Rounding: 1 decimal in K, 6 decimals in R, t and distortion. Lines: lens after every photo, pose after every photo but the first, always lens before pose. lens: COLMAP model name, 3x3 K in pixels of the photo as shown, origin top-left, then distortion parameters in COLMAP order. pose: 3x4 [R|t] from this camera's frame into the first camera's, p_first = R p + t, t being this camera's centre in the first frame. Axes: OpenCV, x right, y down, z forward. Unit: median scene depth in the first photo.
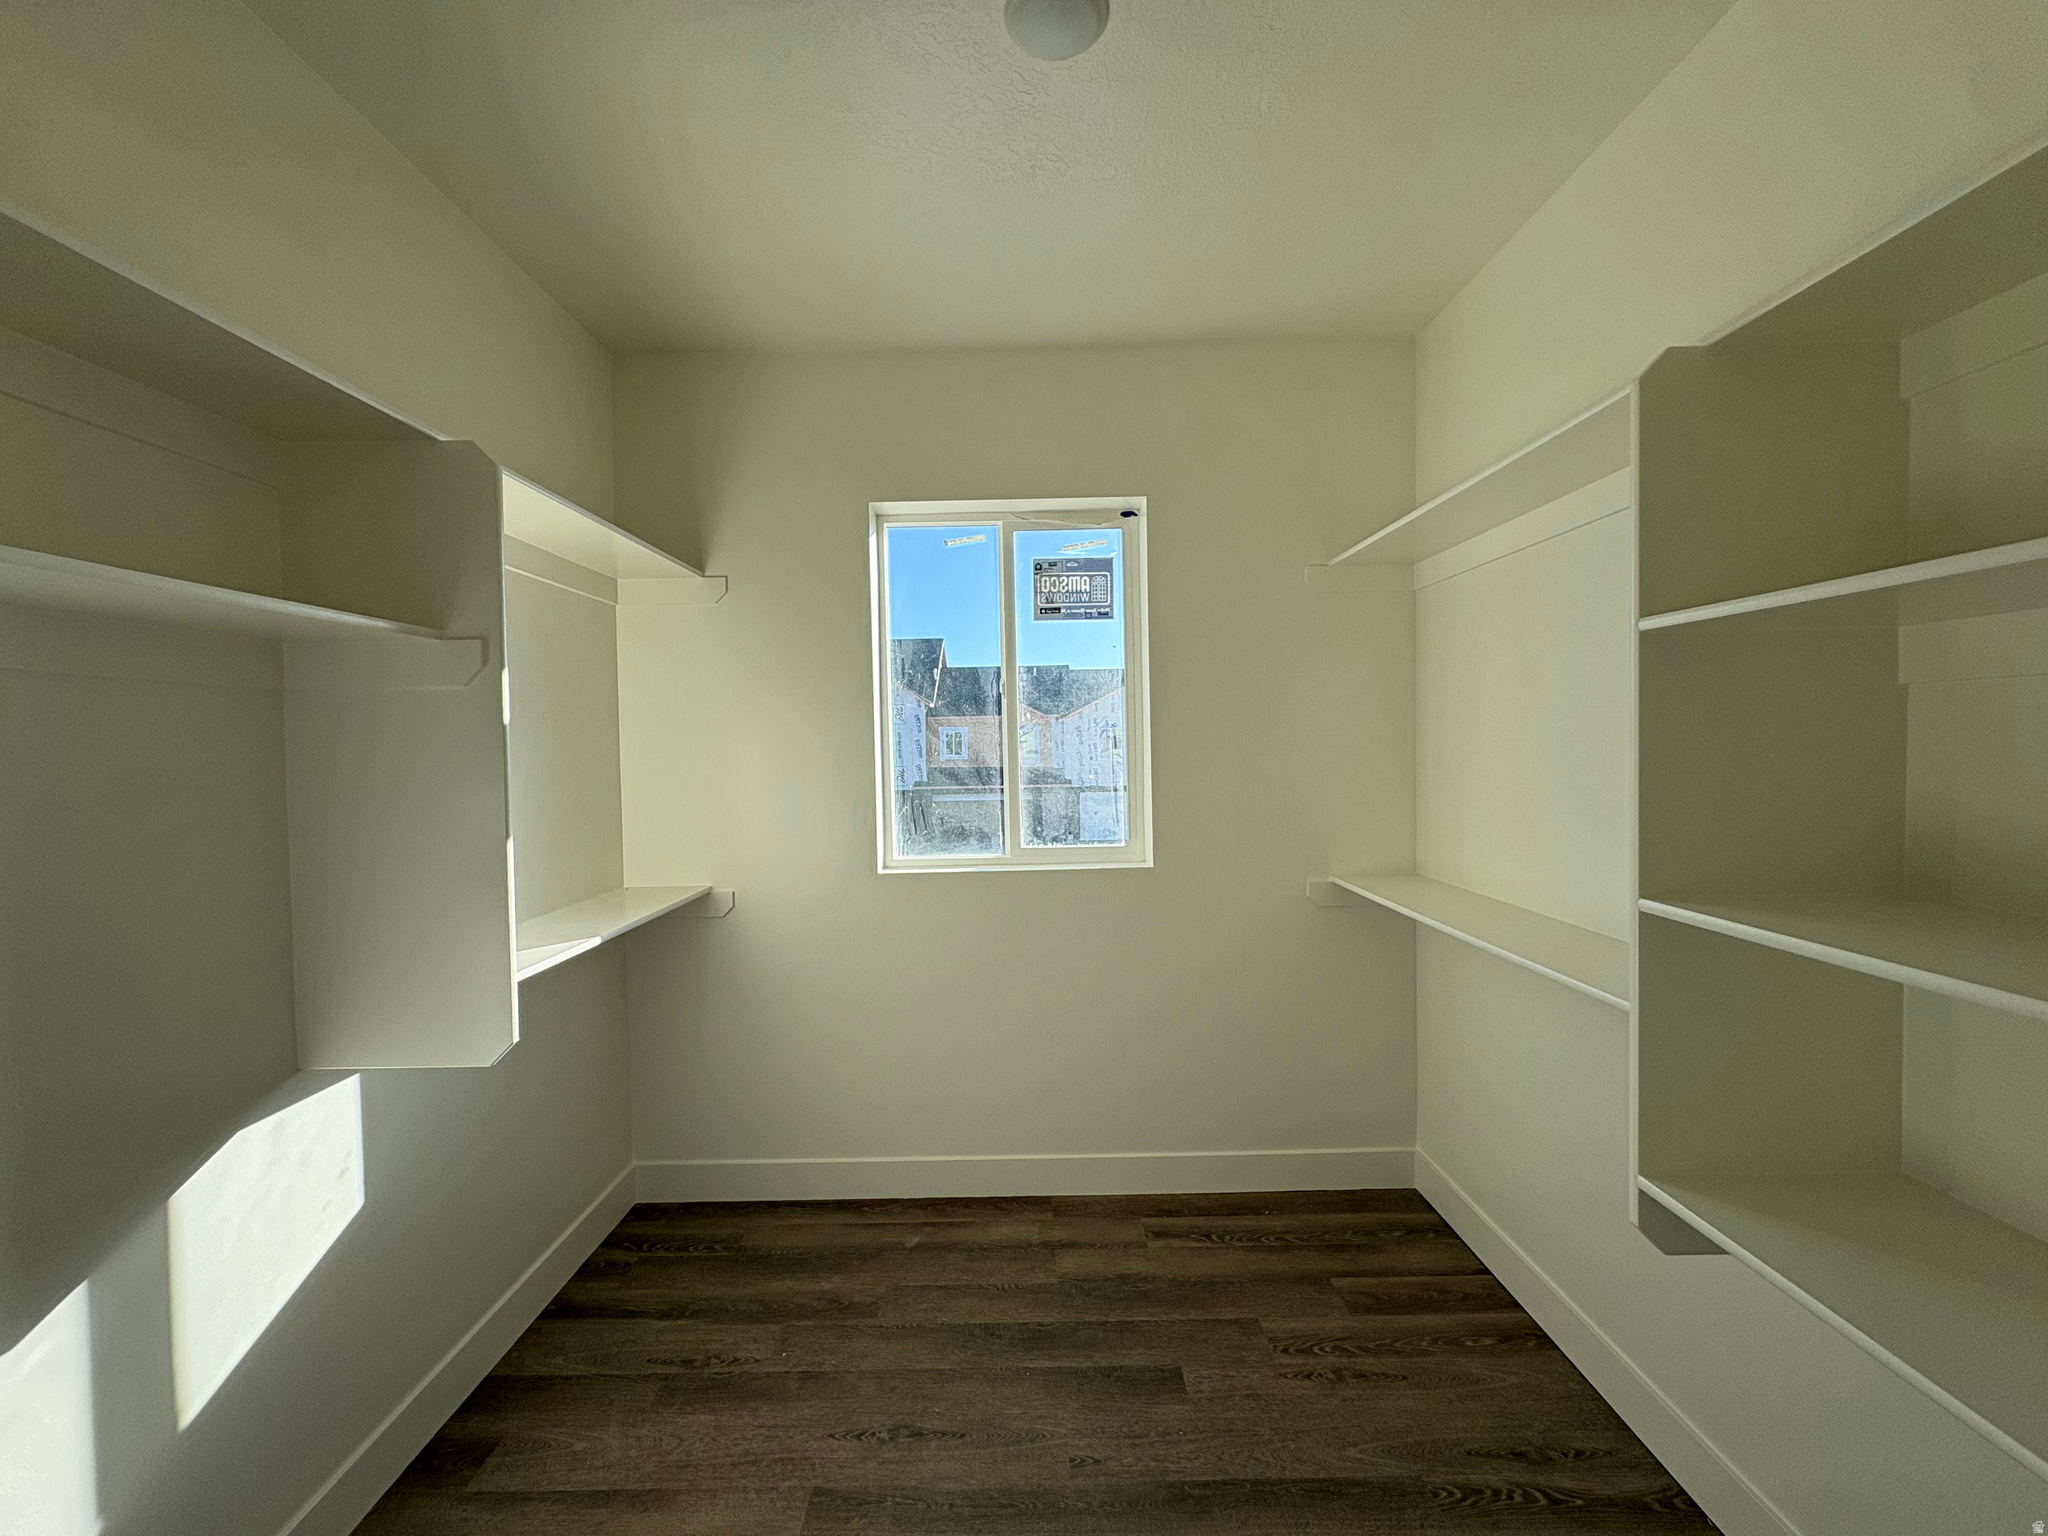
lens RADIAL K [[813.7, 0, 1022.0], [0, 813.7, 766.5], [0, 0, 1]] dist [-0.001699, 0.000214]
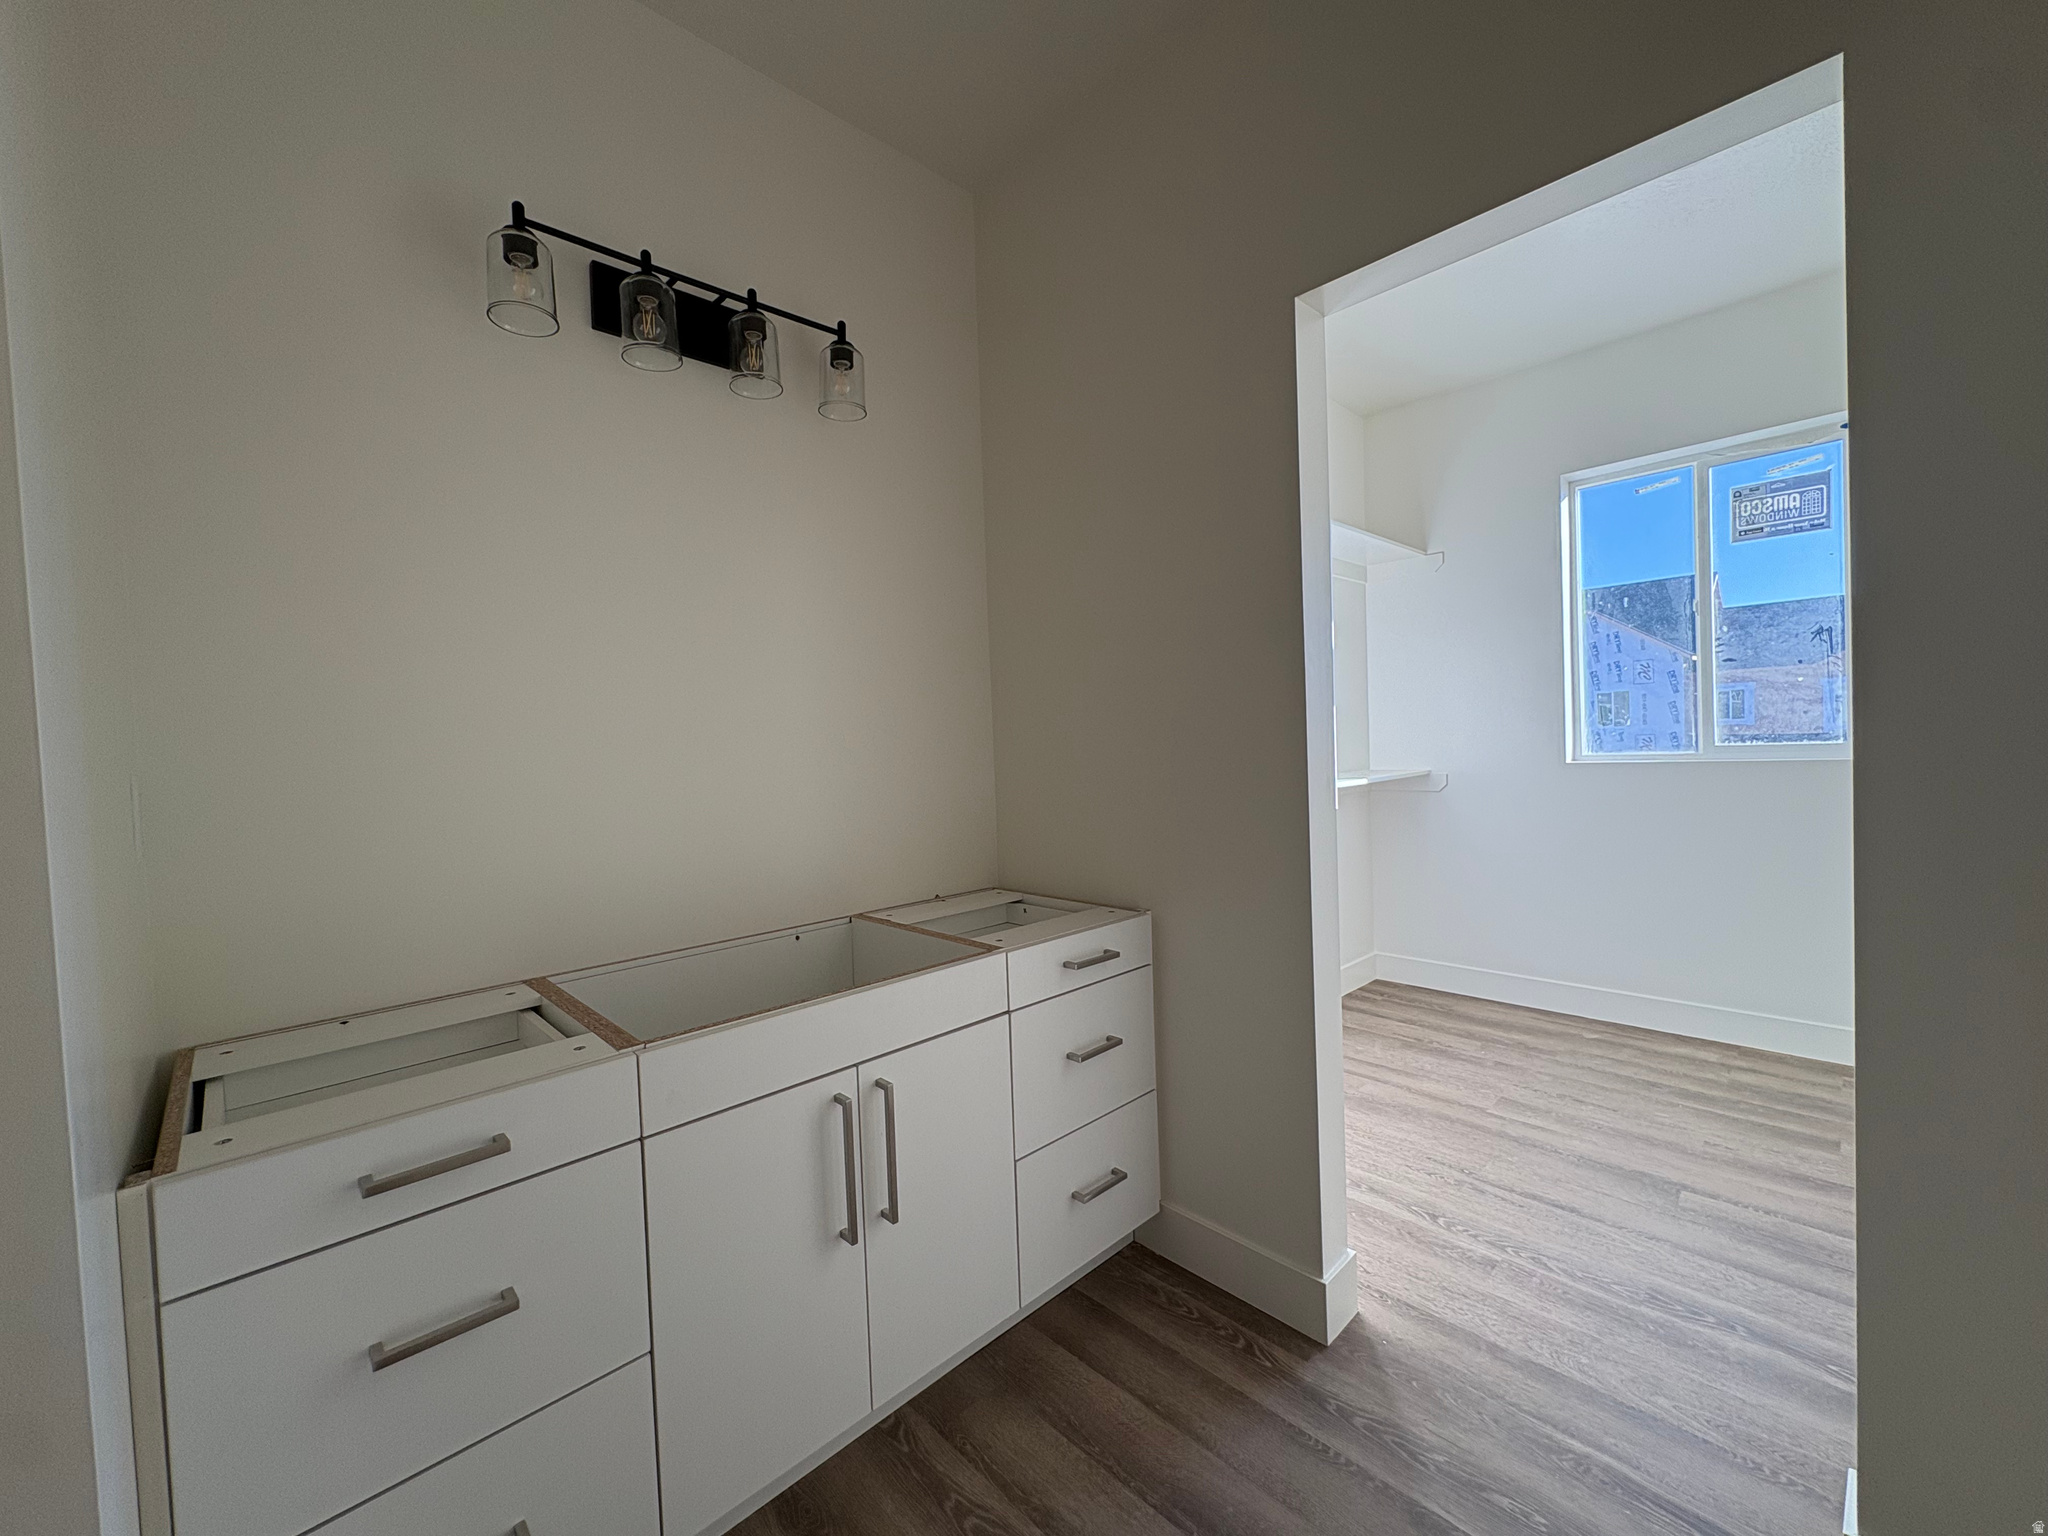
lens RADIAL K [[813.7, 0, 1022.0], [0, 813.7, 766.5], [0, 0, 1]] dist [-0.001699, 0.000214]
pose [[0.693319, 0.013750, -0.720499, 0.151793], [0.007588, 0.999623, 0.026379, 0.095069], [0.720590, -0.023756, 0.692954, -0.510160]]
